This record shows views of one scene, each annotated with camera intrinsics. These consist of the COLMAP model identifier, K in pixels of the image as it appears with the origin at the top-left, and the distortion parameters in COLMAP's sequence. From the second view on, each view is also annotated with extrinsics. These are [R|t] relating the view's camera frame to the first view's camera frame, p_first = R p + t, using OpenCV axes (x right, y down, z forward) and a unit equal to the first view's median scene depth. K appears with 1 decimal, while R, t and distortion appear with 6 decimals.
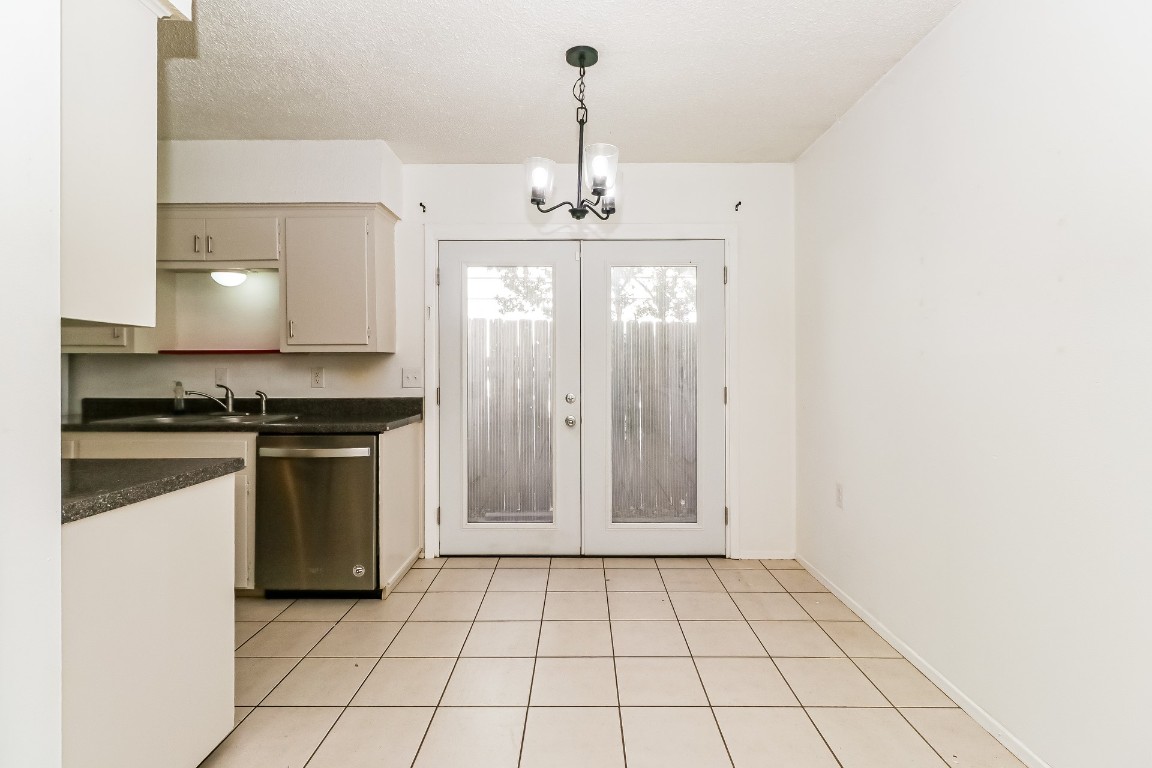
lens RADIAL K [[534.5, 0, 575.4], [0, 534.5, 366.8], [0, 0, 1]] dist [-0.000103, -0.000225]
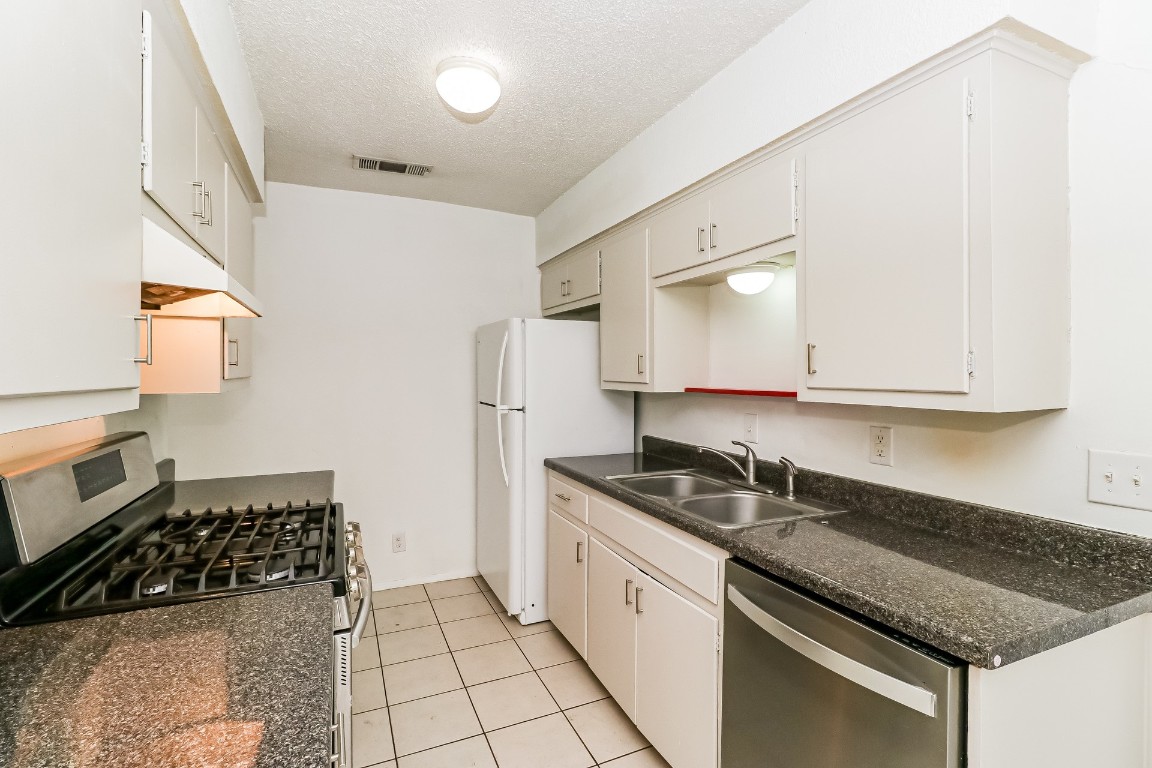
lens RADIAL K [[534.5, 0, 569.2], [0, 534.5, 379.6], [0, 0, 1]] dist [-0.000103, -0.000225]
pose [[0.416947, 0.013272, -0.908834, -0.137521], [-0.005939, 0.999912, 0.011877, -0.051876], [0.908912, 0.000445, 0.416989, 0.522745]]
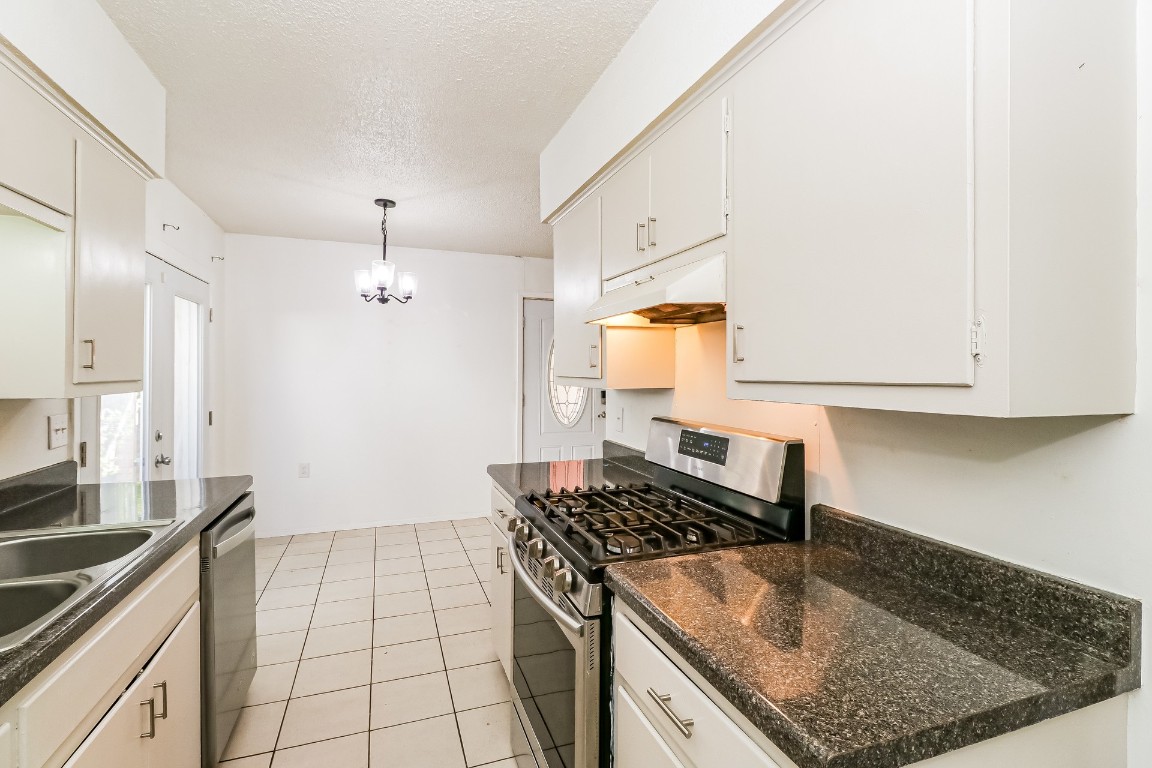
lens RADIAL K [[534.5, 0, 576.5], [0, 534.5, 383.3], [0, 0, 1]] dist [-0.000103, -0.000225]
pose [[0.344130, 0.018591, -0.938738, -0.213481], [-0.001772, 0.999815, 0.019151, -0.051021], [0.938920, -0.004927, 0.344099, 0.692623]]
